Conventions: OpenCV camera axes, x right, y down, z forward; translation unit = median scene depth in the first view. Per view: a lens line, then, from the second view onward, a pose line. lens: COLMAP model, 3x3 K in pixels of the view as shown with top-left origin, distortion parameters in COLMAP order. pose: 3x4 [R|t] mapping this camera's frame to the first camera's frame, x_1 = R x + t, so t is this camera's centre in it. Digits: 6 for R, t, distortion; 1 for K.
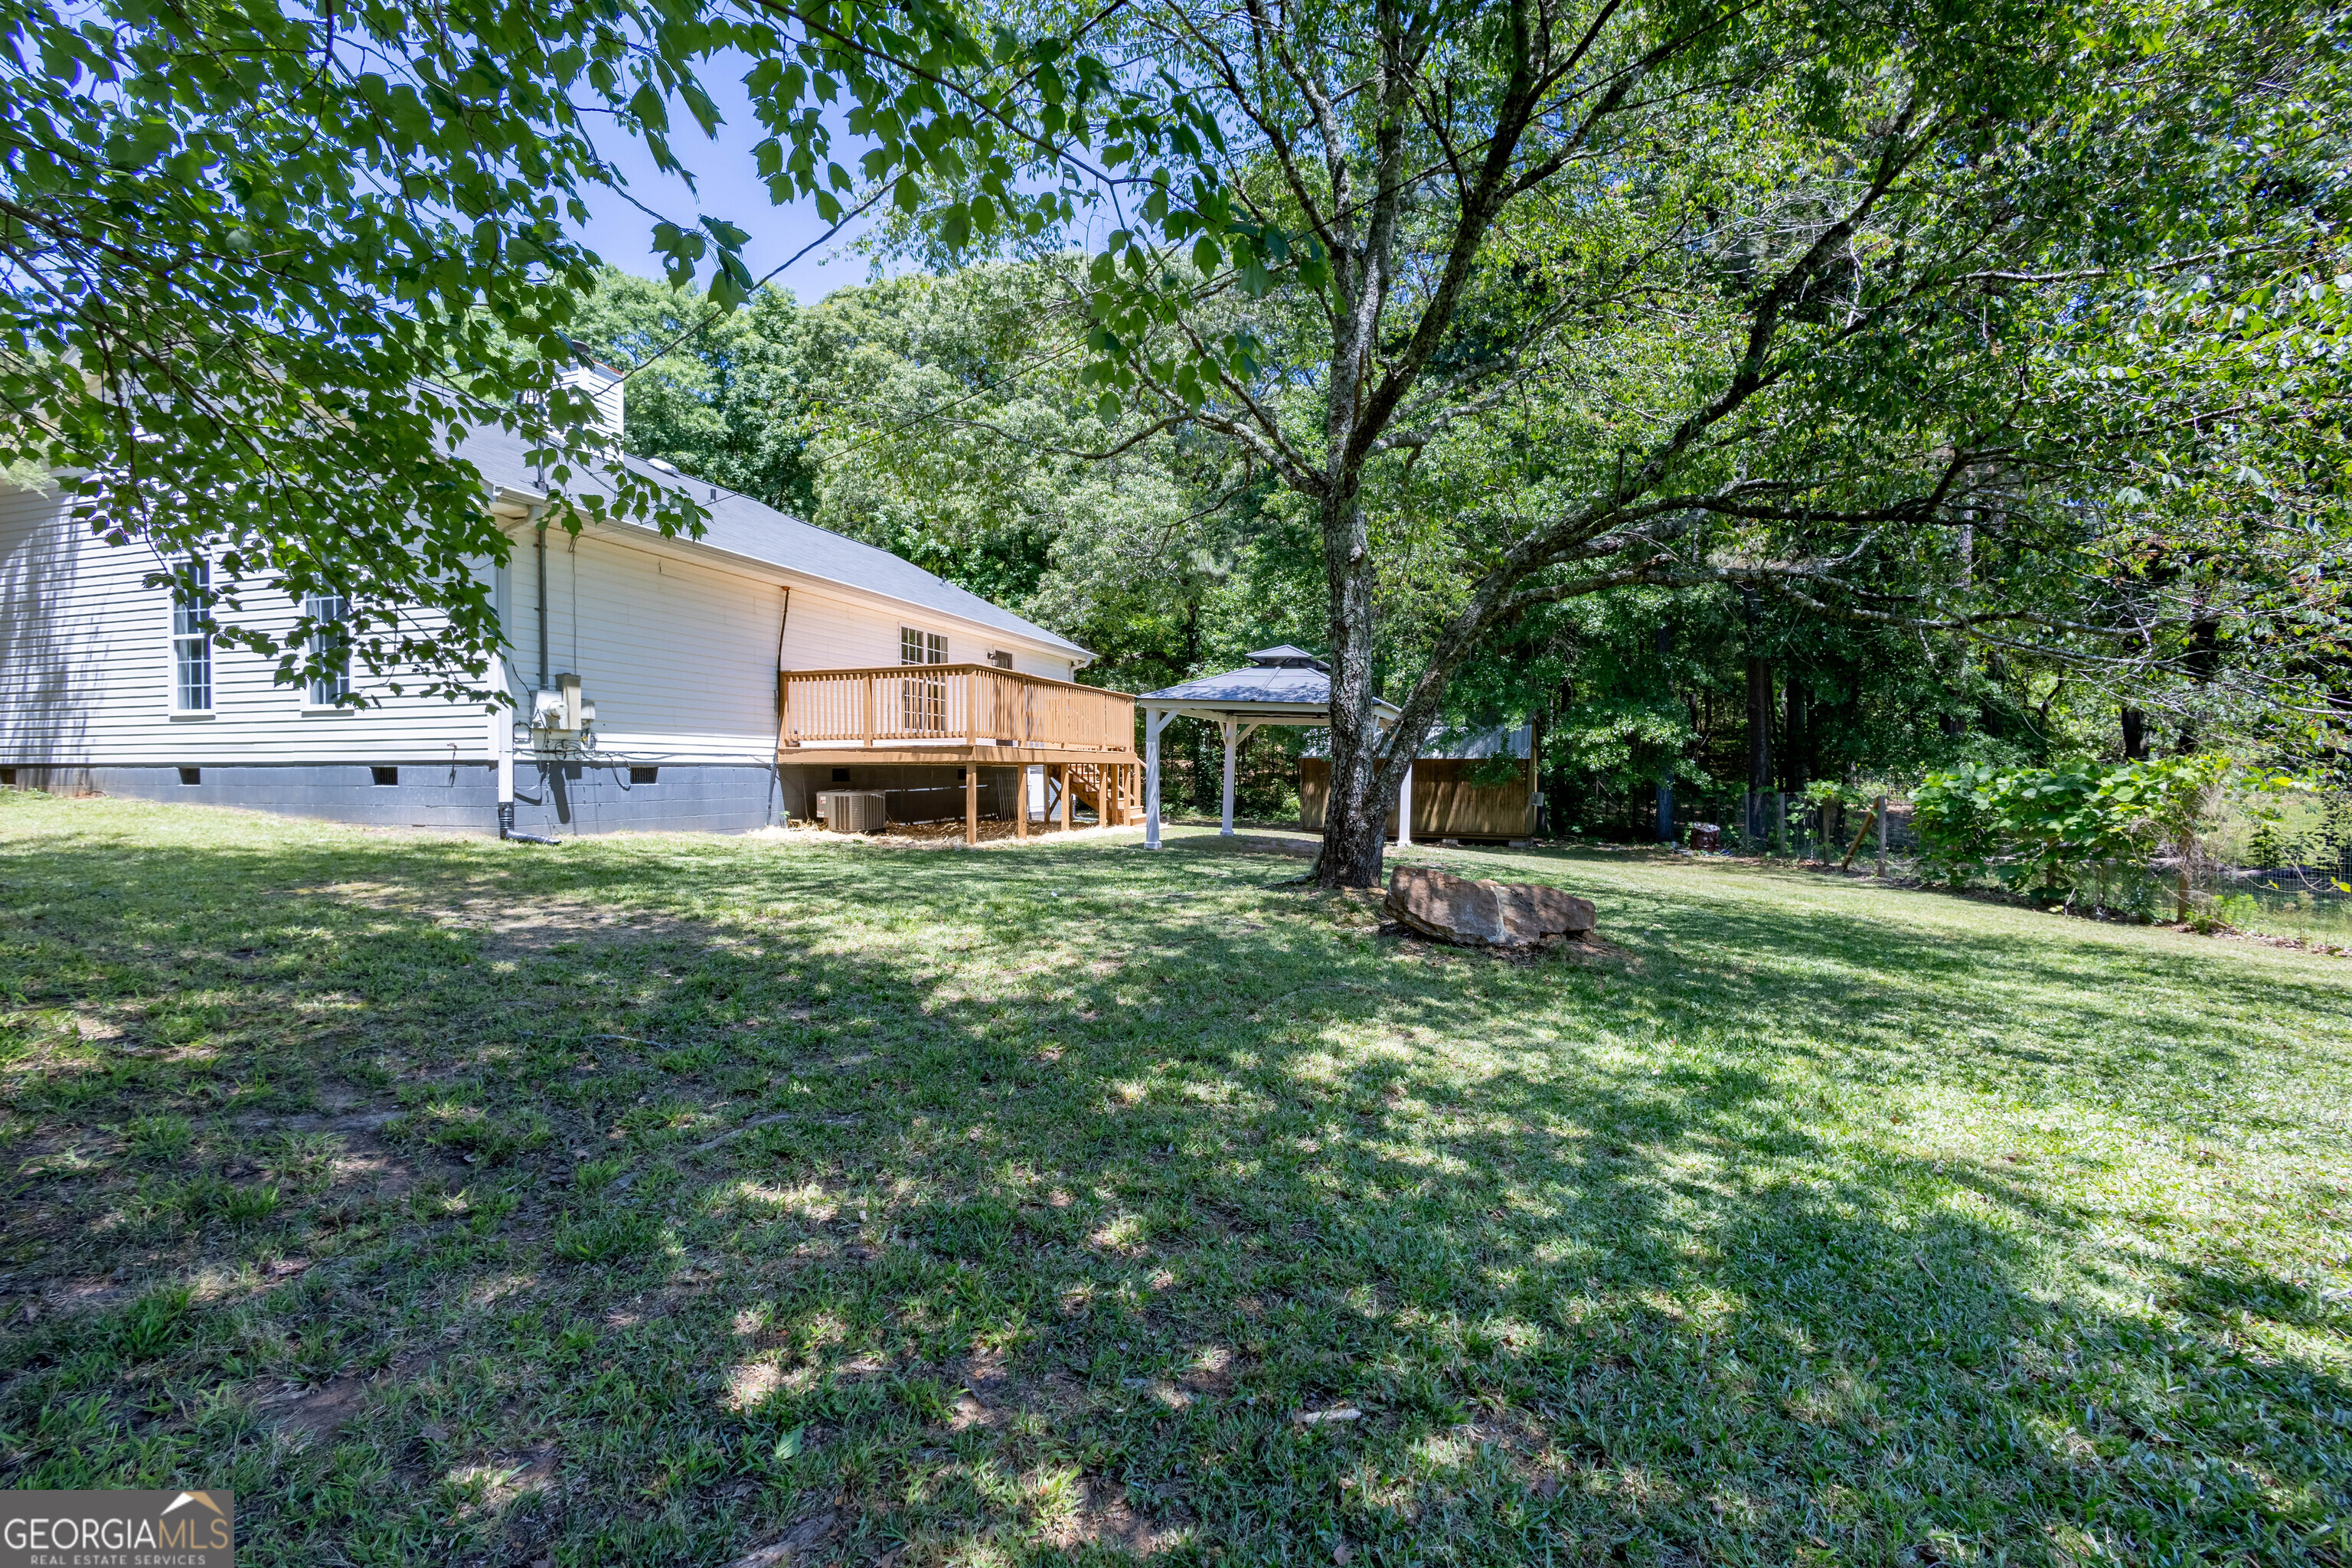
lens RADIAL K [[996.6, 0, 1176.0], [0, 996.6, 784.0], [0, 0, 1]] dist [-0.006965, 0.000882]
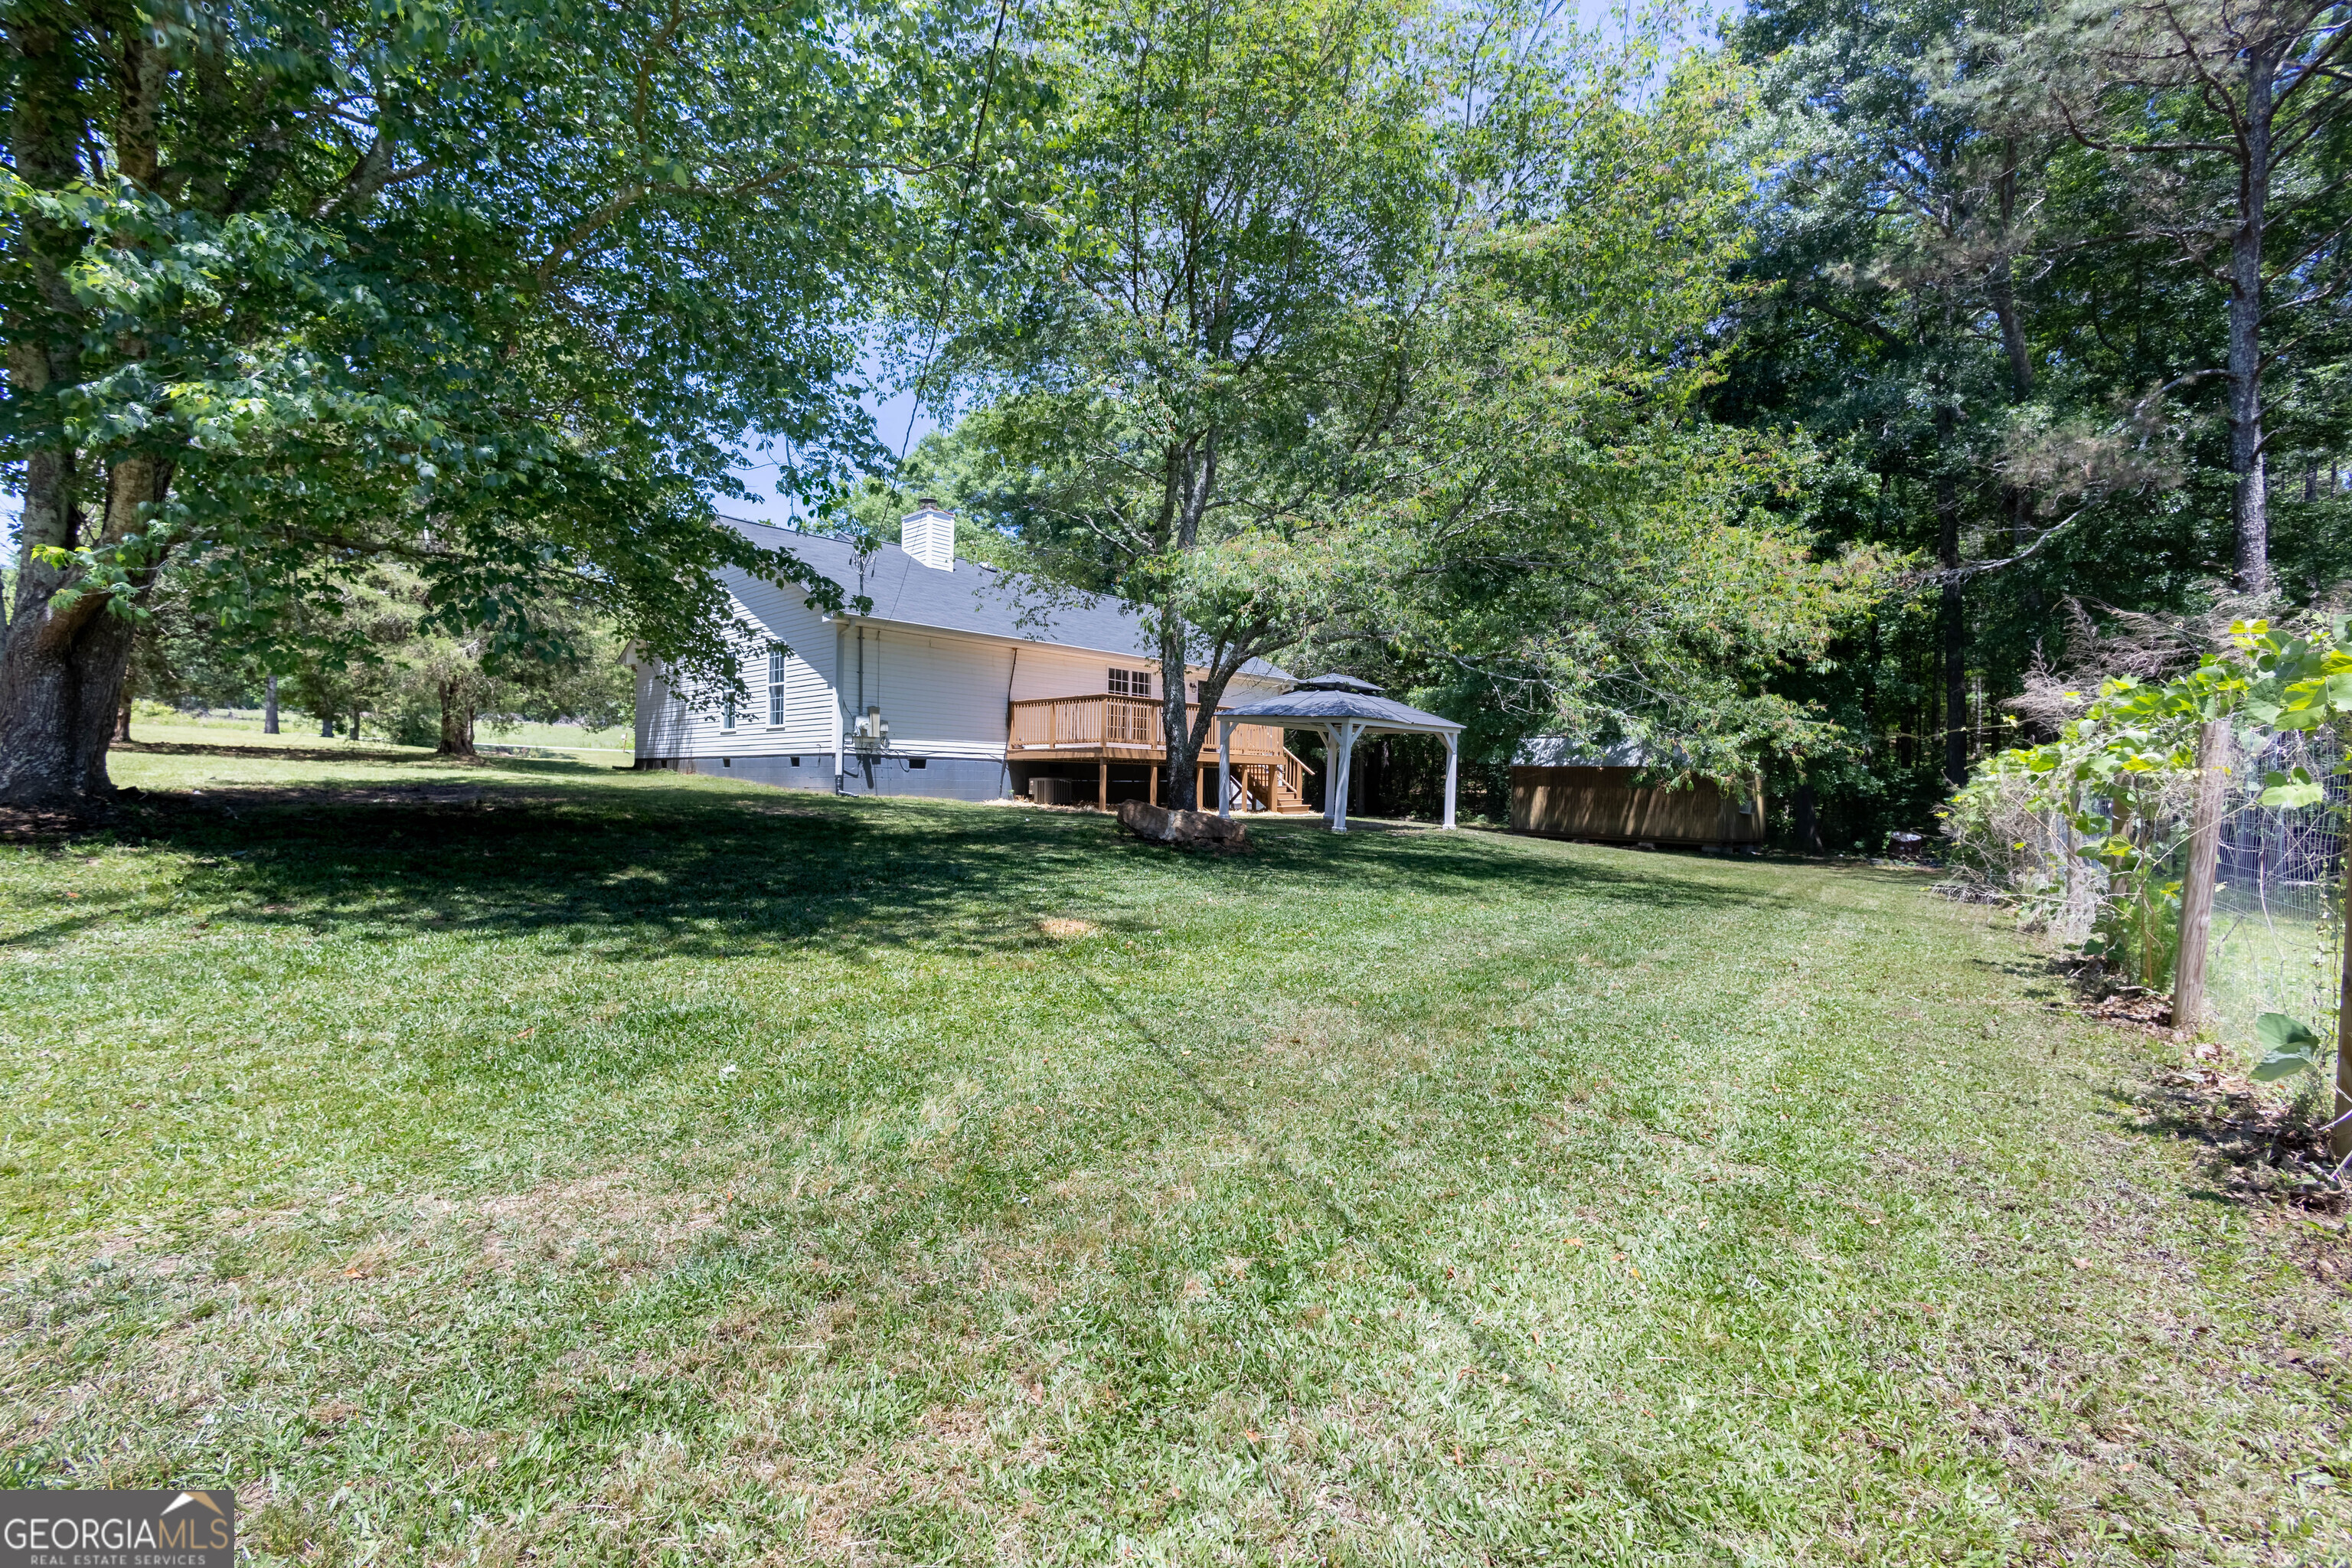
lens RADIAL K [[996.6, 0, 1176.0], [0, 996.6, 784.0], [0, 0, 1]] dist [-0.006965, 0.000882]
pose [[0.906928, 0.012350, -0.421104, 0.519923], [-0.020370, 0.999687, -0.014551, 0.036616], [0.420792, 0.021774, 0.906896, -0.329616]]
